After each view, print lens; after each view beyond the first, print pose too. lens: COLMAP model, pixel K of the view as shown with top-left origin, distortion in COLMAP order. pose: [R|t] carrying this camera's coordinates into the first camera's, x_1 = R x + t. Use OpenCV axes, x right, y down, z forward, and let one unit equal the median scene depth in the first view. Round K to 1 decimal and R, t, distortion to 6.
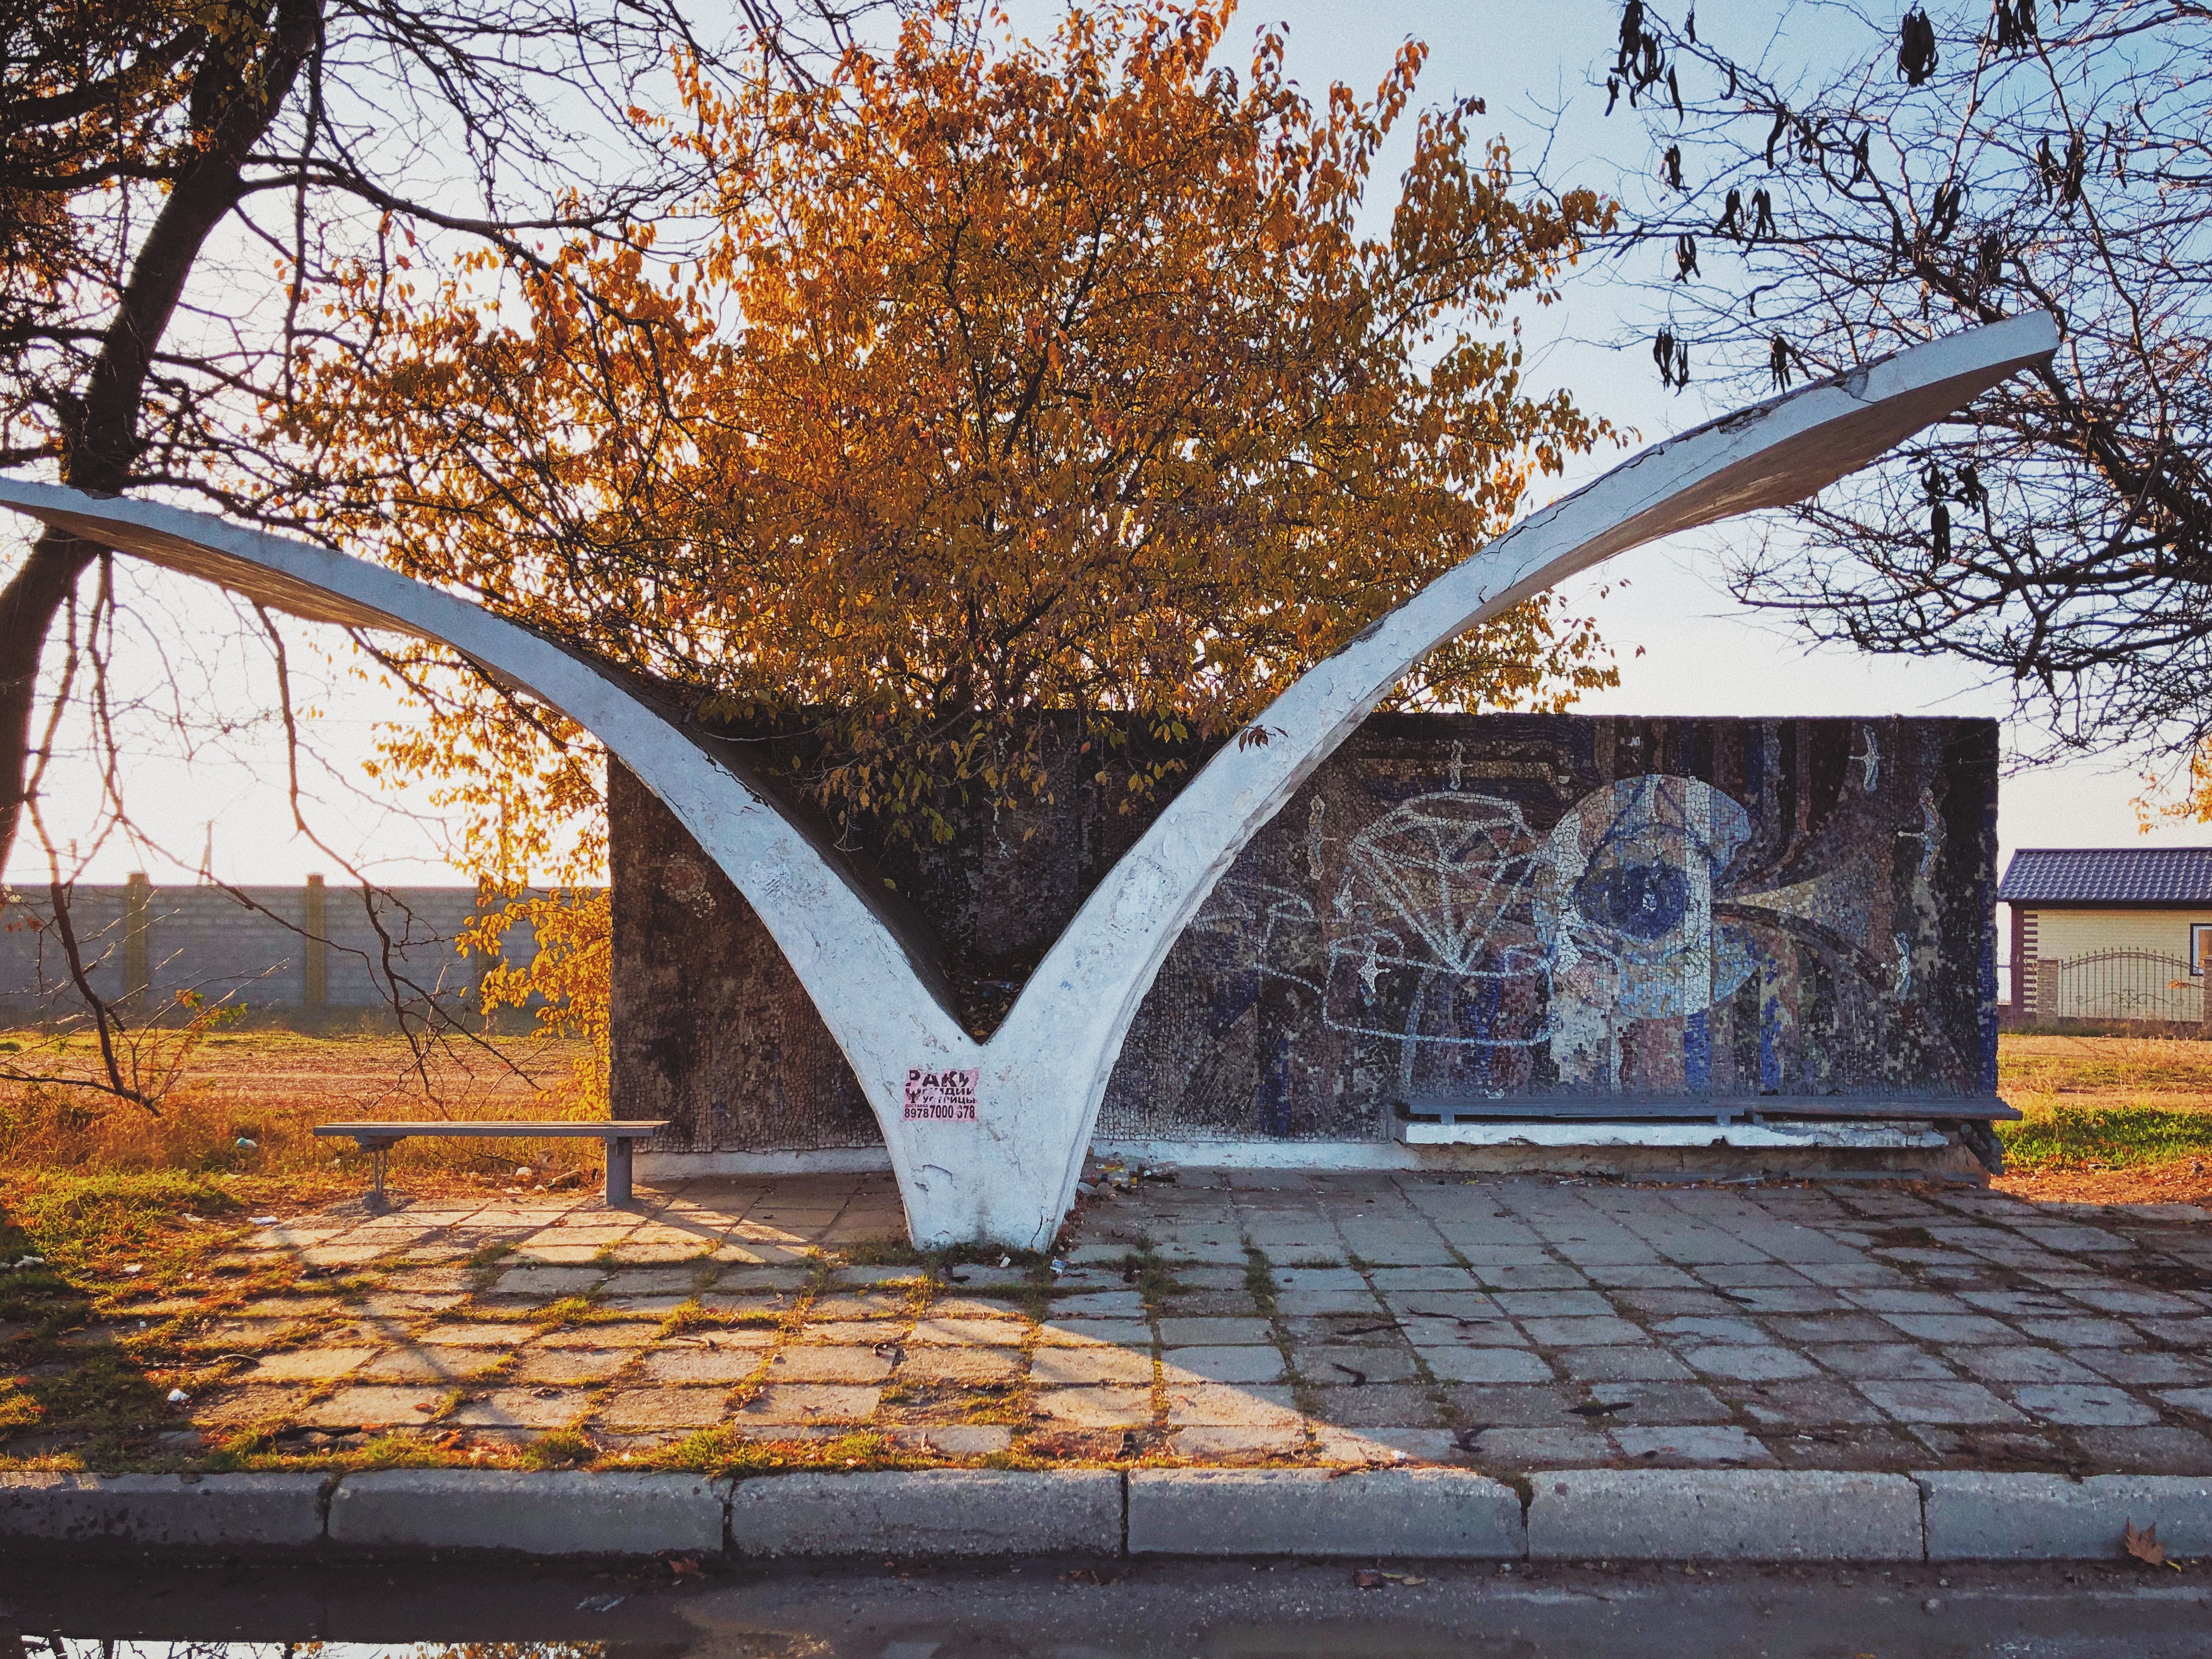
lens RADIAL K [[1878.2, 0, 1104.3], [0, 1878.2, 910.8], [0, 0, 1]] dist [0.005455, 0.009181]
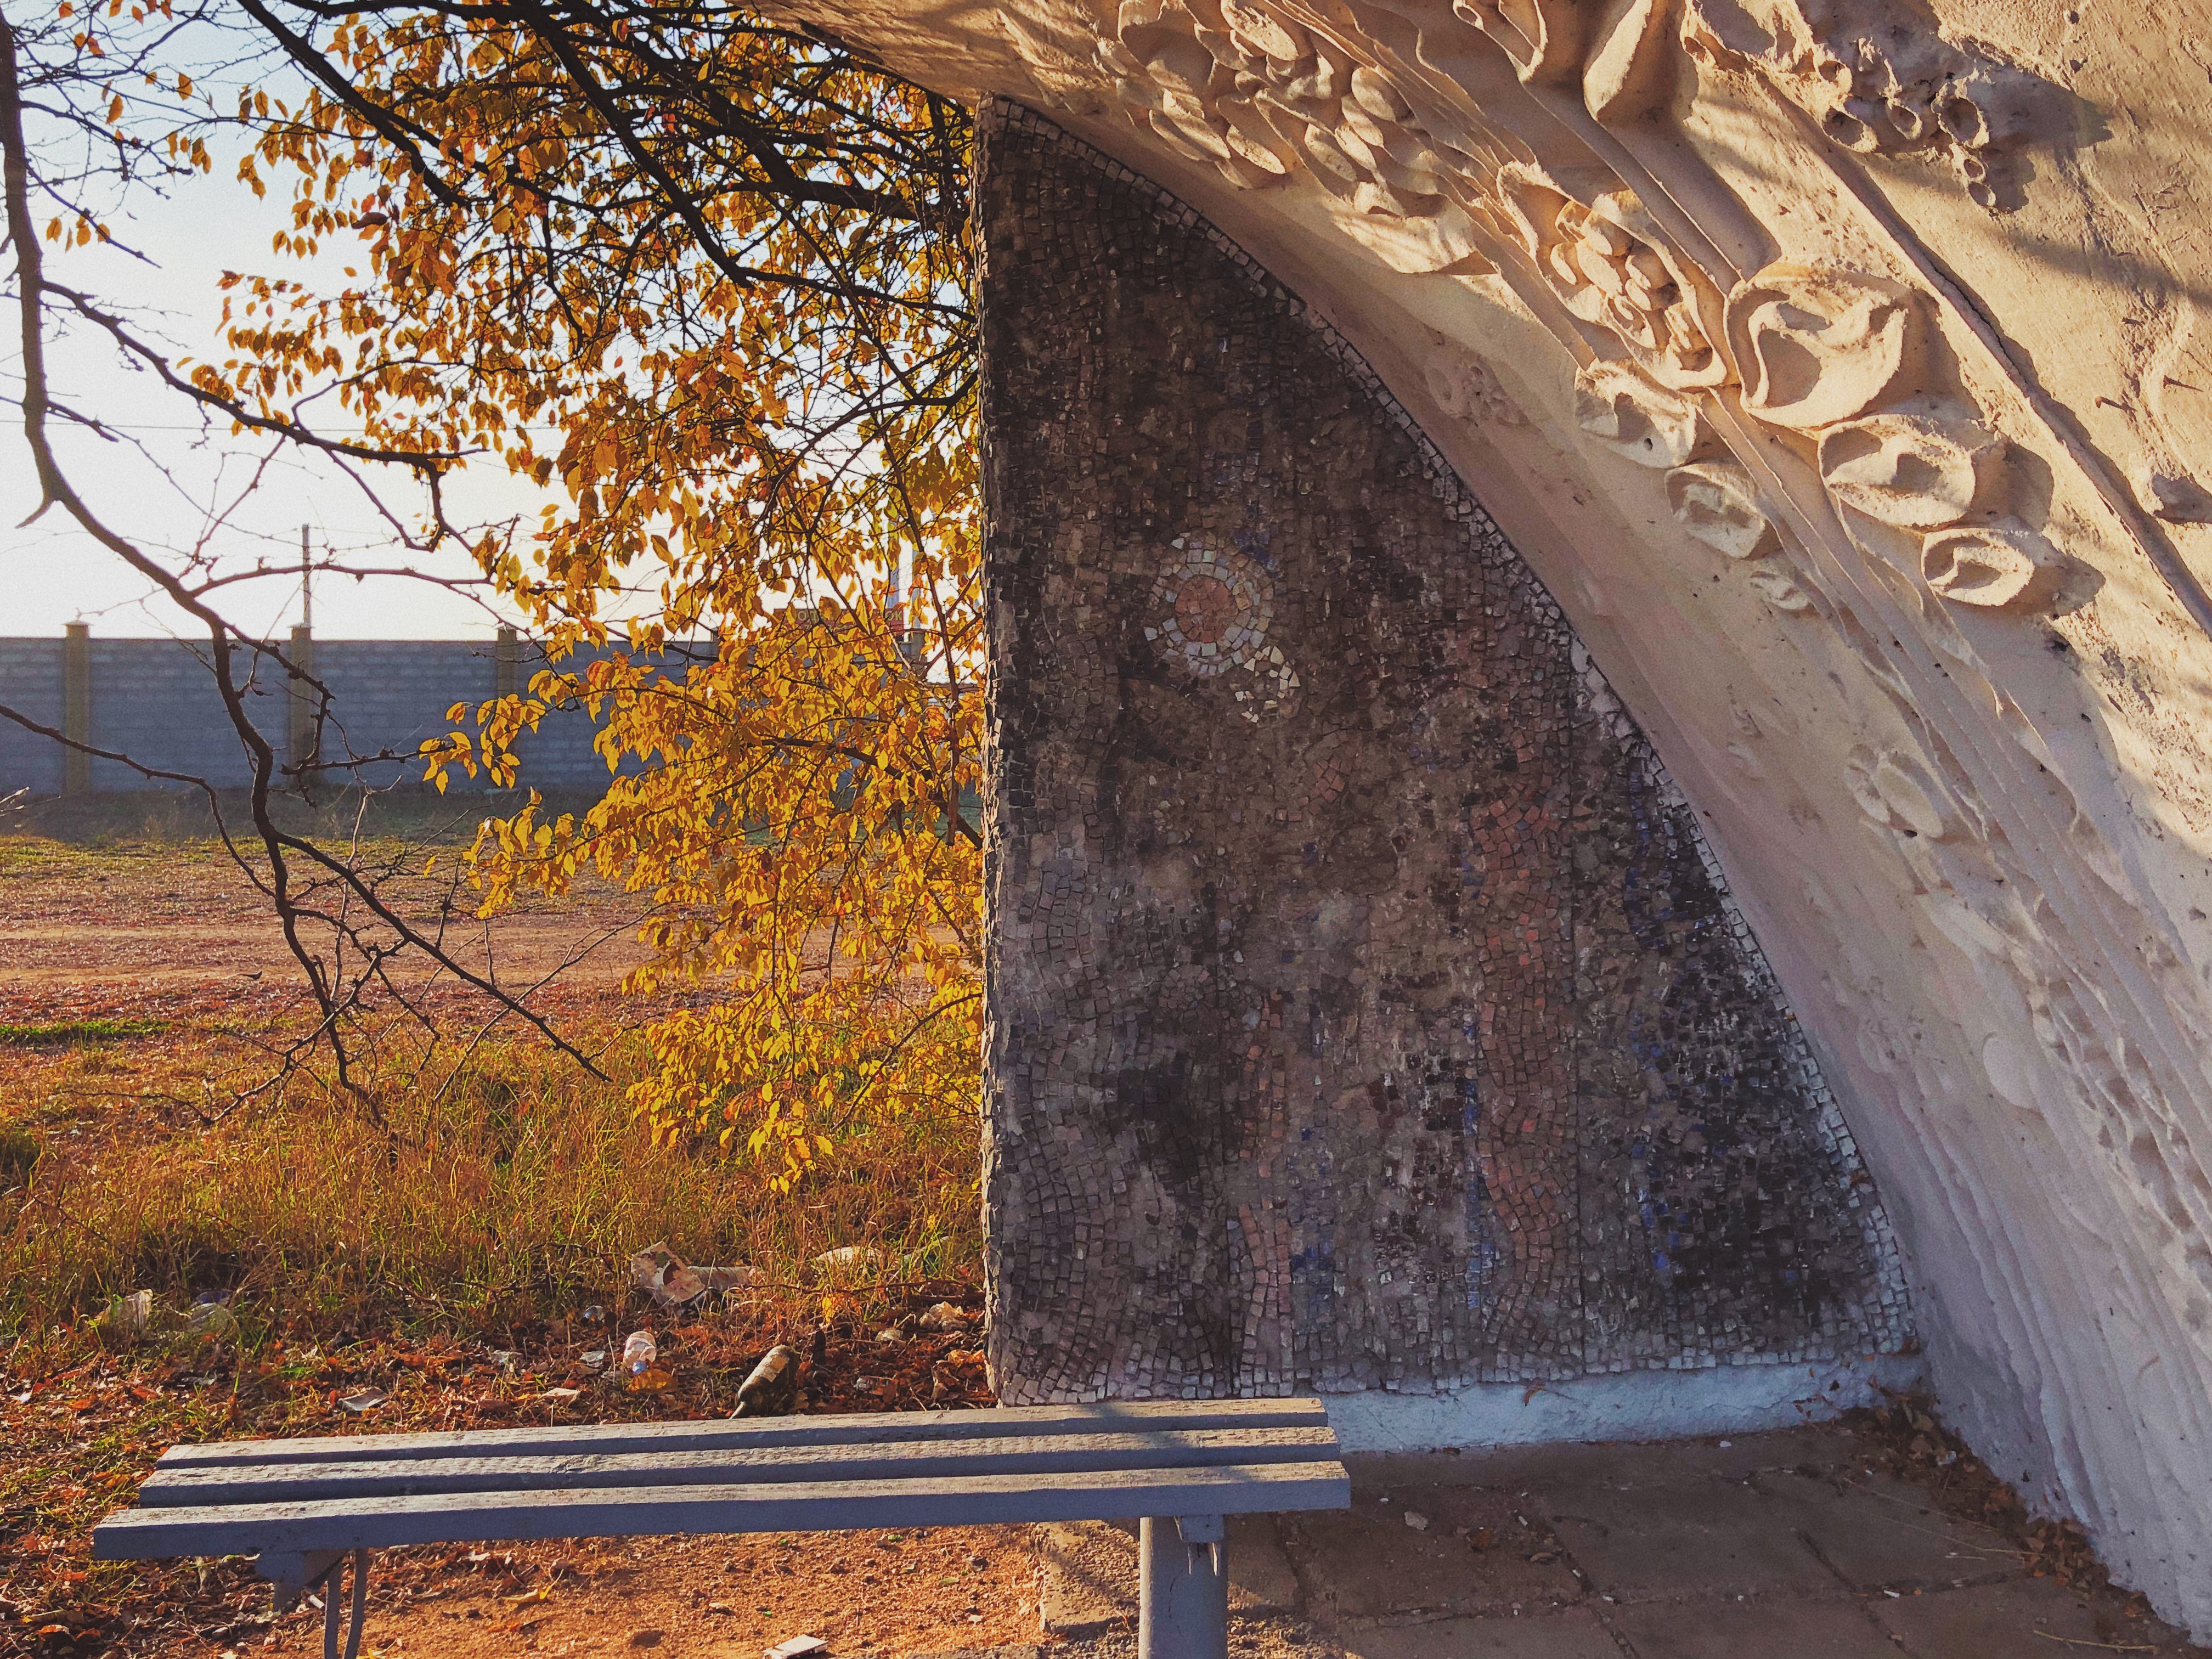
lens RADIAL K [[1925.2, 0, 1109.3], [0, 1925.2, 689.4], [0, 0, 1]] dist [0.083471, -0.150683]
pose [[0.995632, -0.002073, 0.093343, -0.275990], [0.000764, 0.999901, 0.014055, -0.008457], [-0.093363, -0.013923, 0.995535, 0.643690]]
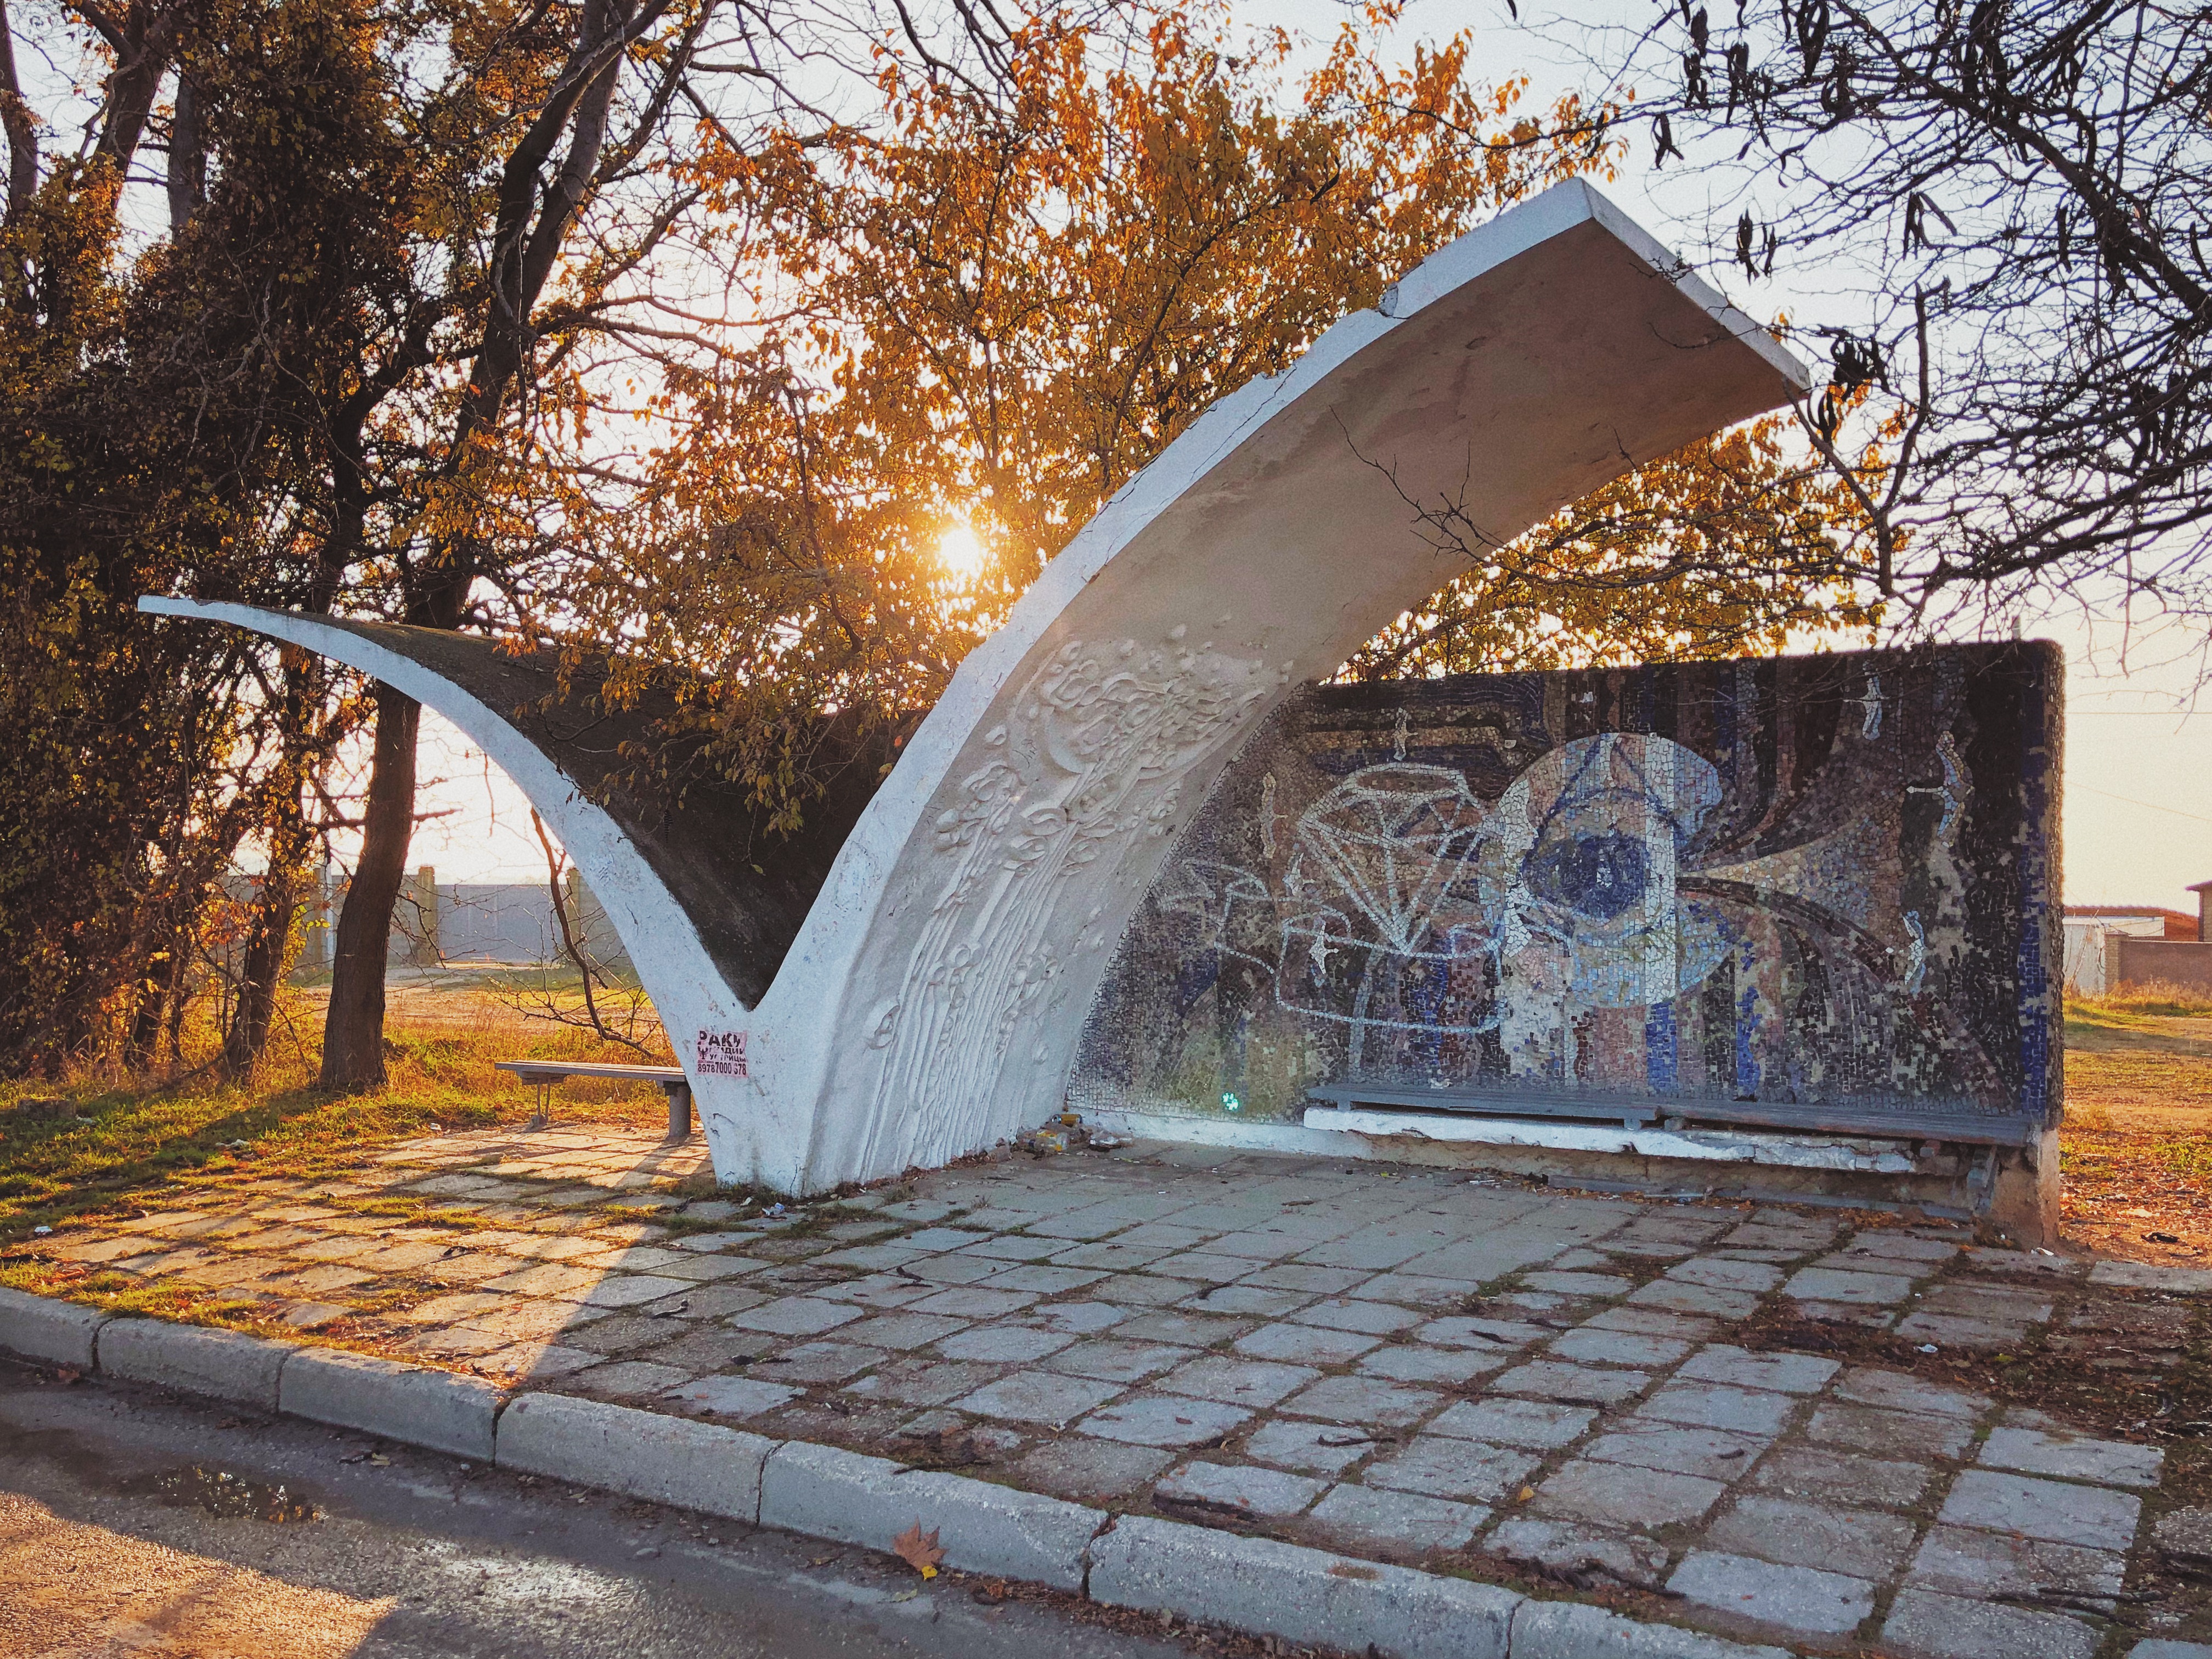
lens RADIAL K [[1886.1, 0, 1101.4], [0, 1886.1, 892.0], [0, 0, 1]] dist [0.014546, 0.004683]
pose [[0.846197, -0.007125, -0.532822, 0.565452], [0.006924, 0.999973, -0.002376, 0.003055], [0.532825, -0.001679, 0.846224, 0.115668]]
